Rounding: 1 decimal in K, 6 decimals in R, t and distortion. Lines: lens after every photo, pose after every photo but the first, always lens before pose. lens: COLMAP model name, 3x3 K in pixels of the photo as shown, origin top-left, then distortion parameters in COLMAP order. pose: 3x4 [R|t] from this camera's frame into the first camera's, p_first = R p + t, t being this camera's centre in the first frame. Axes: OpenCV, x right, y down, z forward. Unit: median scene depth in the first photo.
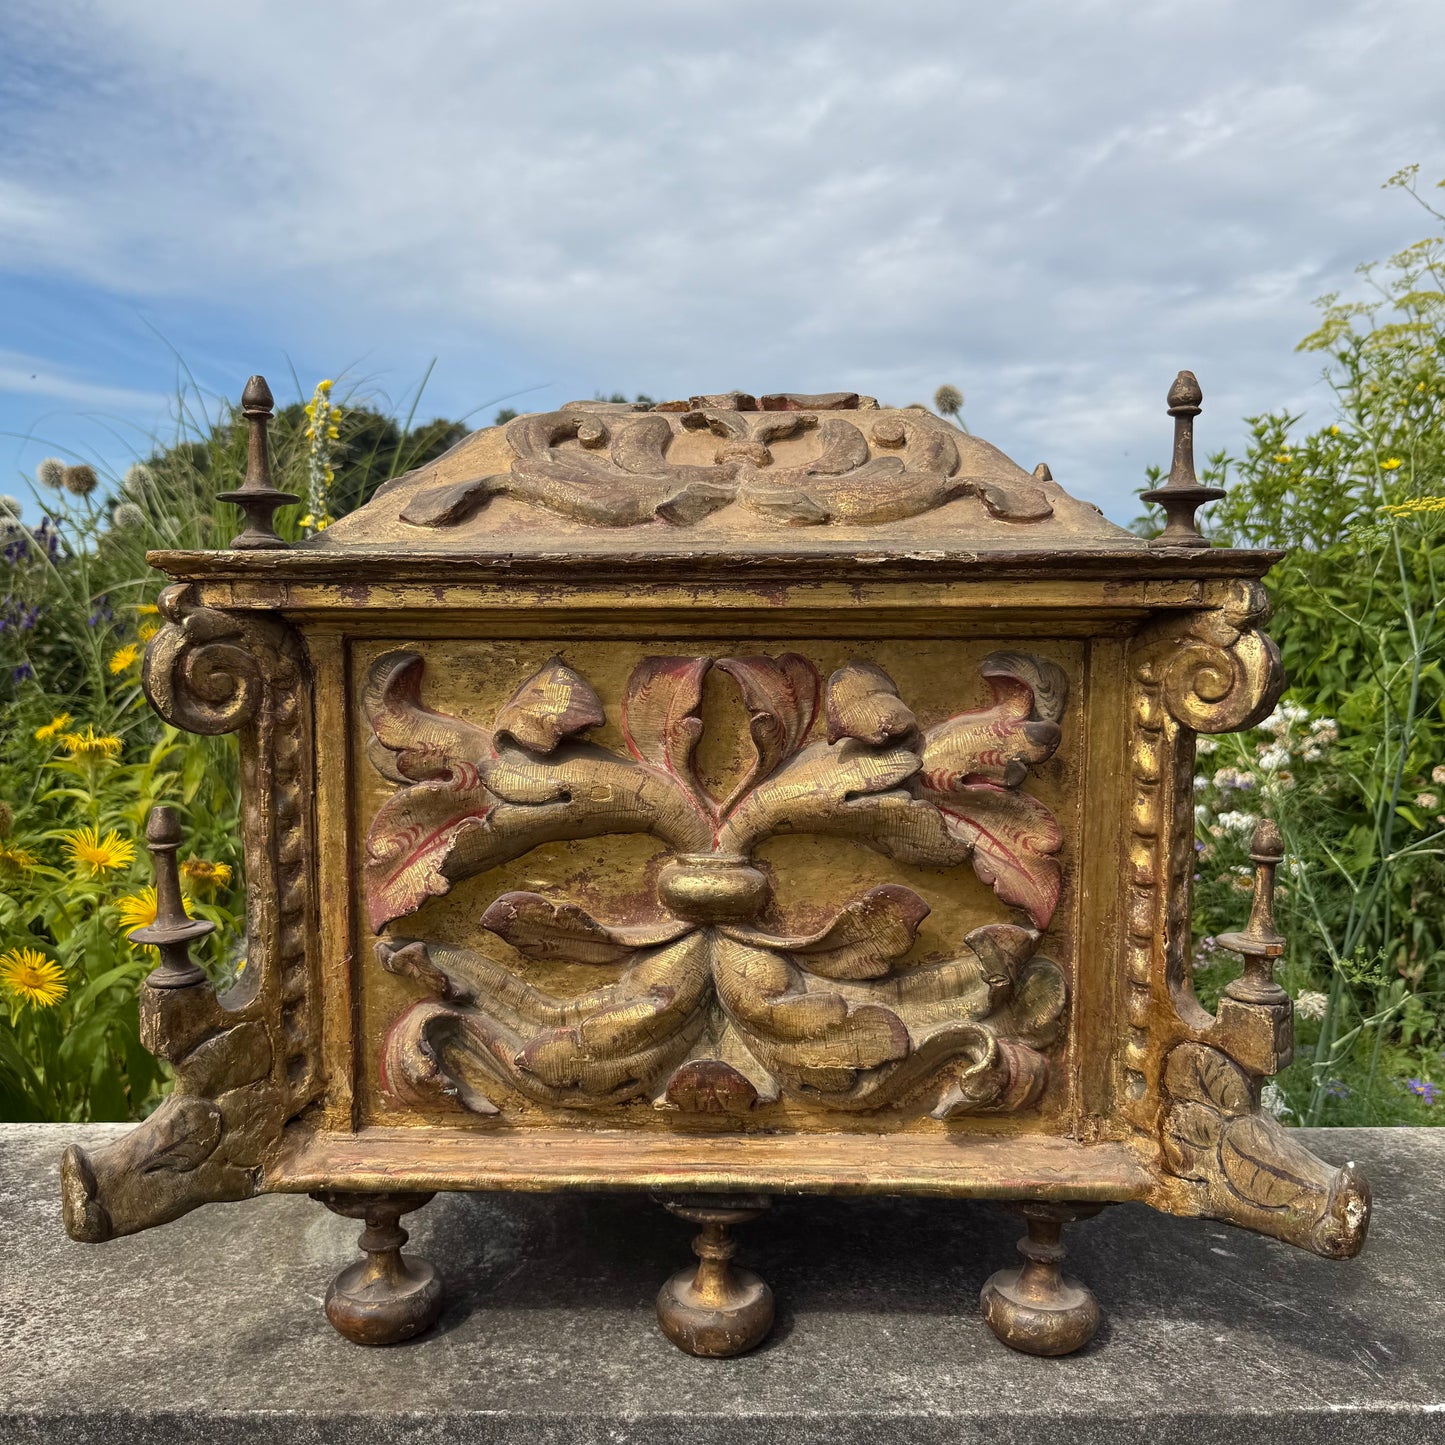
lens RADIAL K [[1350.2, 0, 720.1], [0, 1350.2, 728.3], [0, 0, 1]] dist [0.173169, -0.404720]
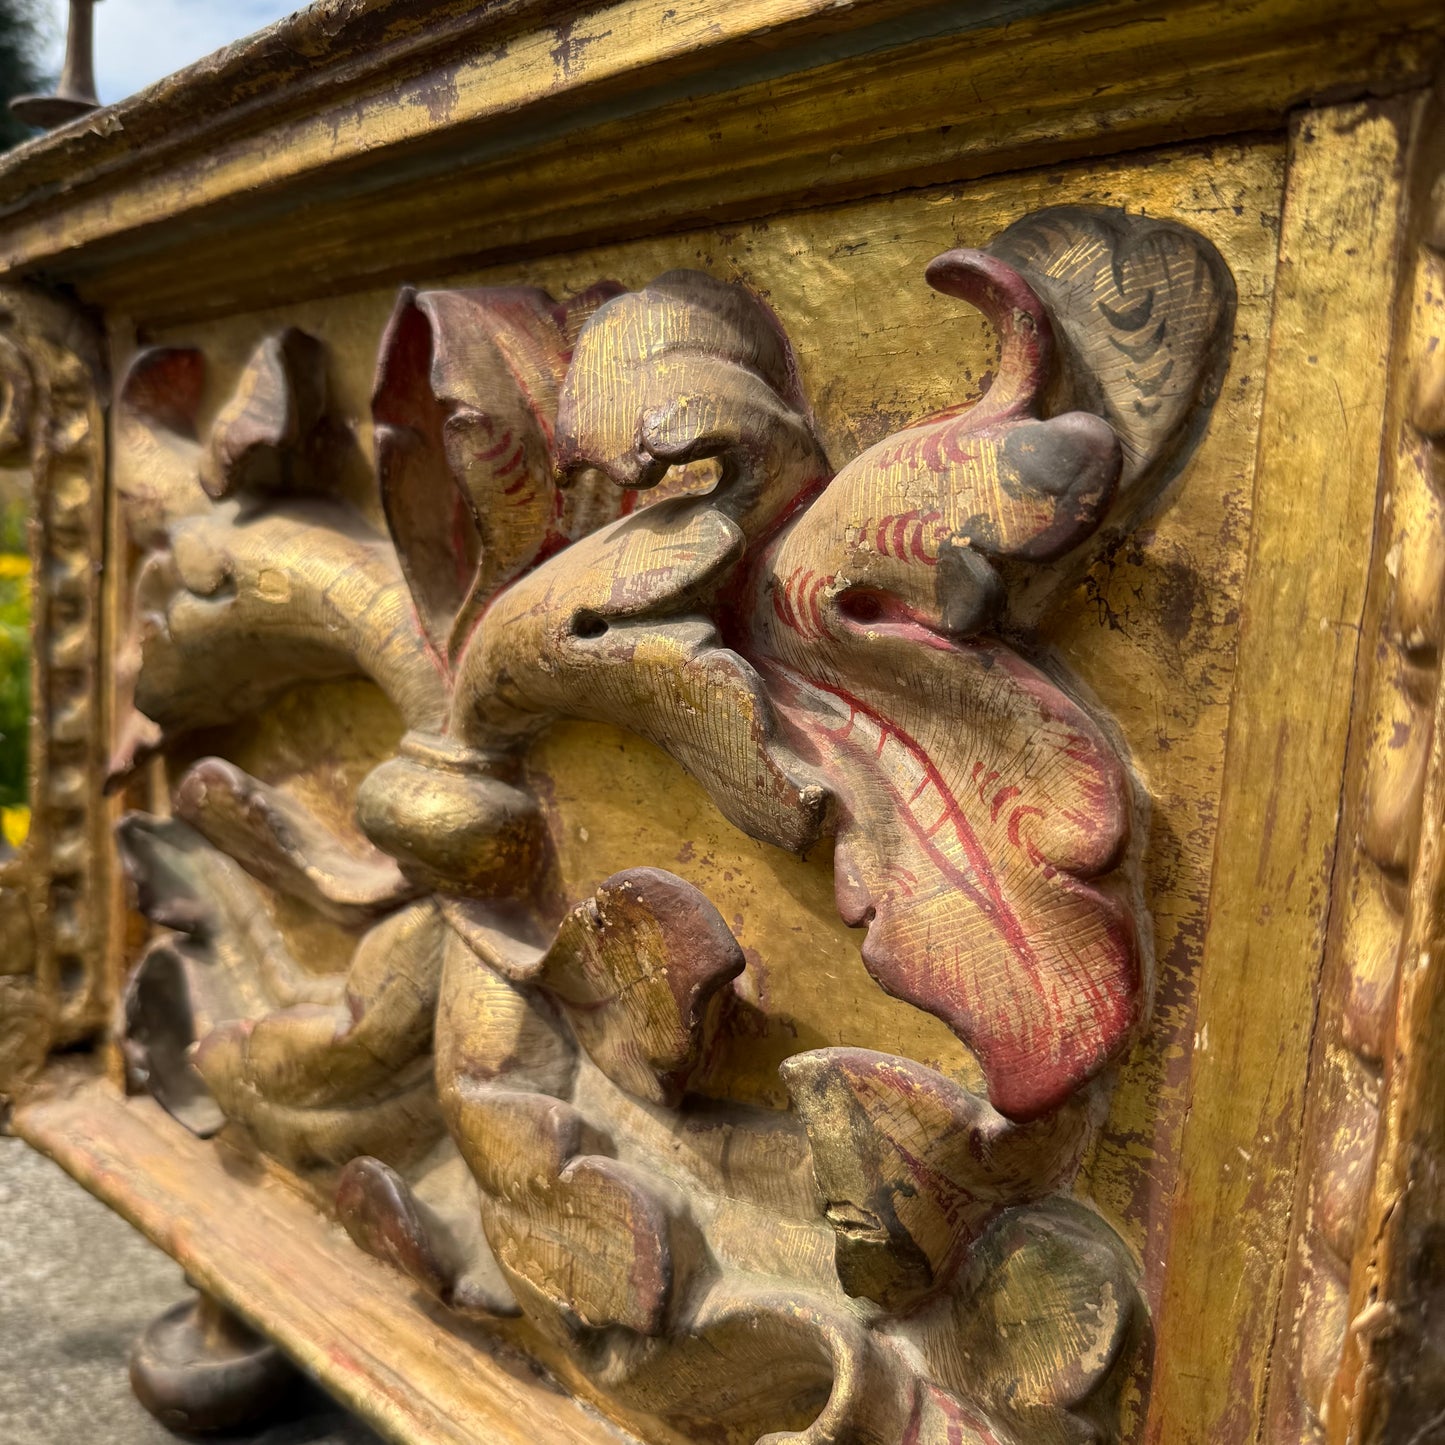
lens RADIAL K [[1394.1, 0, 729.0], [0, 1394.1, 730.2], [0, 0, 1]] dist [0.164614, -0.477517]
pose [[0.732118, 0.123859, -0.669822, 0.386997], [-0.117187, 0.991571, 0.055269, 0.052238], [0.671022, 0.038031, 0.740462, 0.713351]]
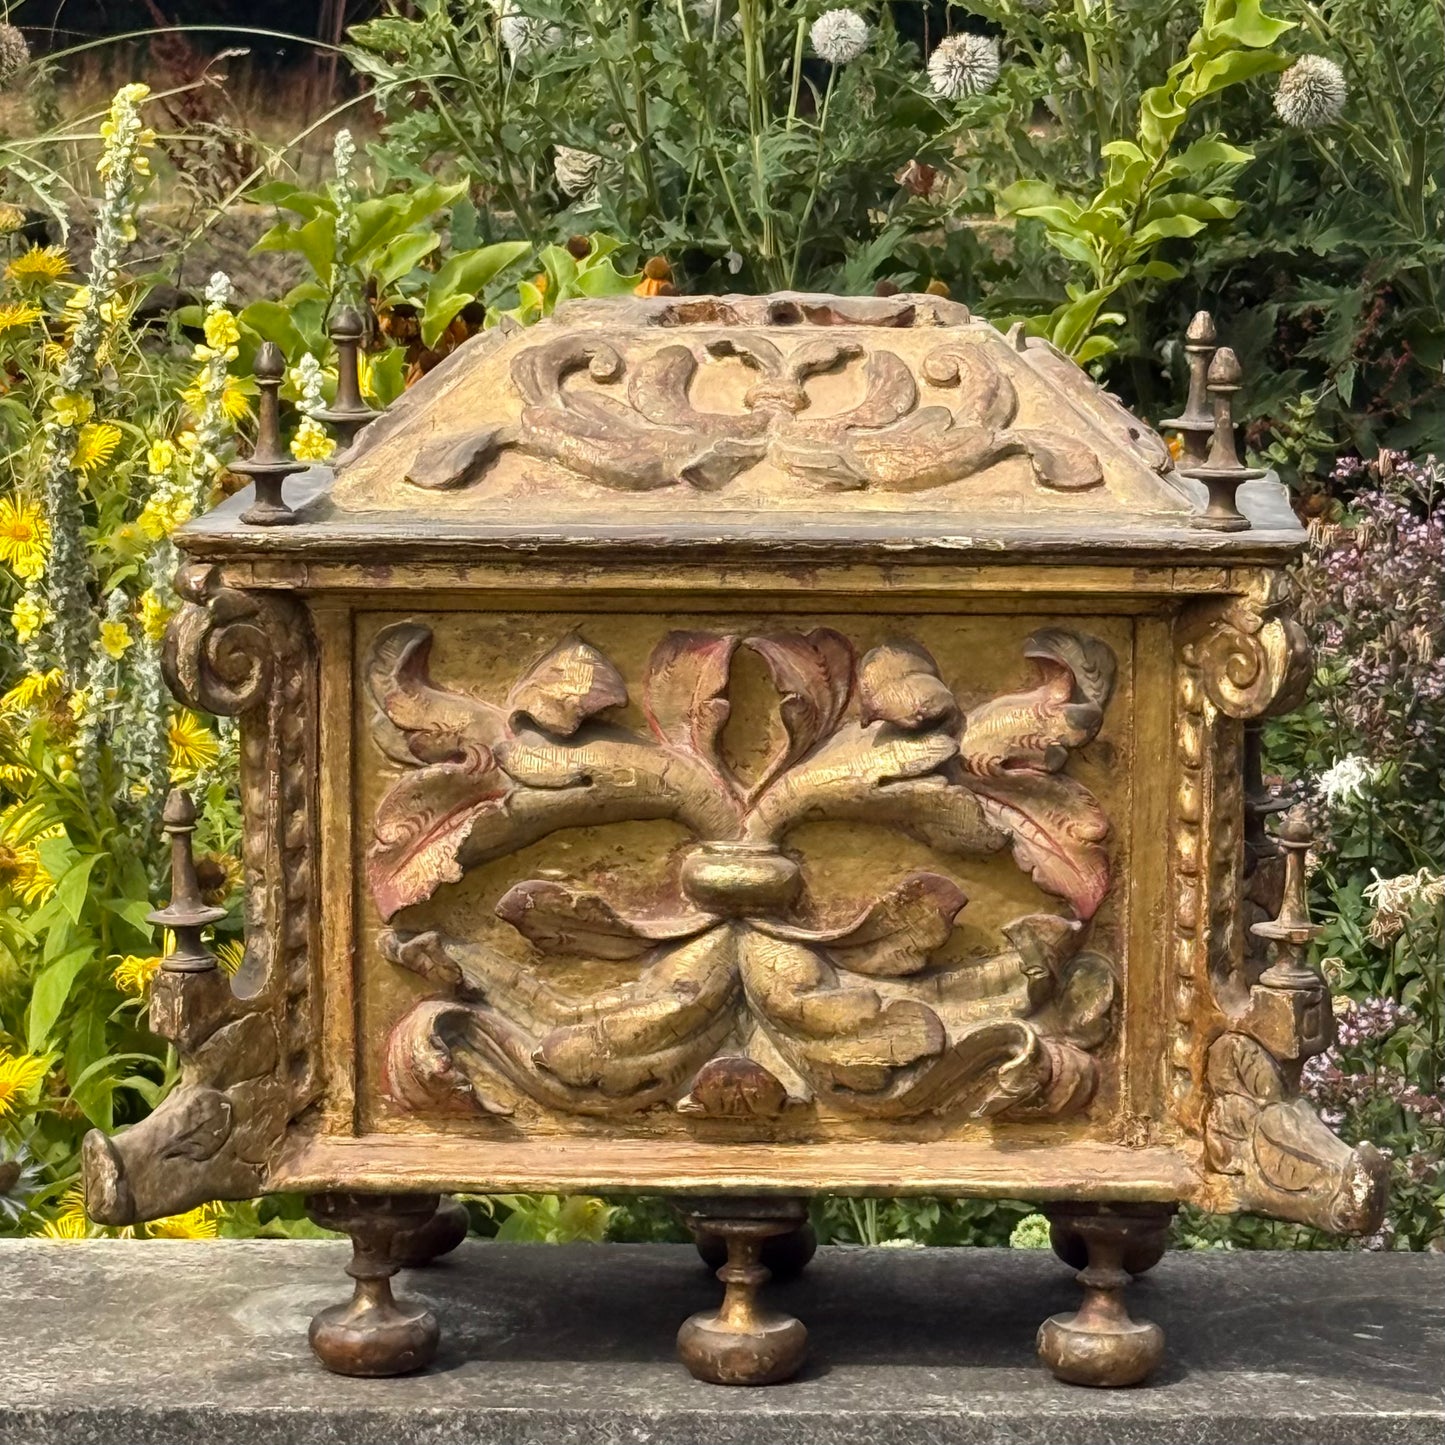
lens RADIAL K [[6338.6, 0, 726.0], [0, 6338.6, 720.9], [0, 0, 1]] dist [0.071067, -1.703248]
pose [[0.999949, 0.003437, -0.009444, 0.025752], [-0.002937, 0.998618, 0.052482, -0.222565], [0.009611, -0.052452, 0.998577, -3.399917]]
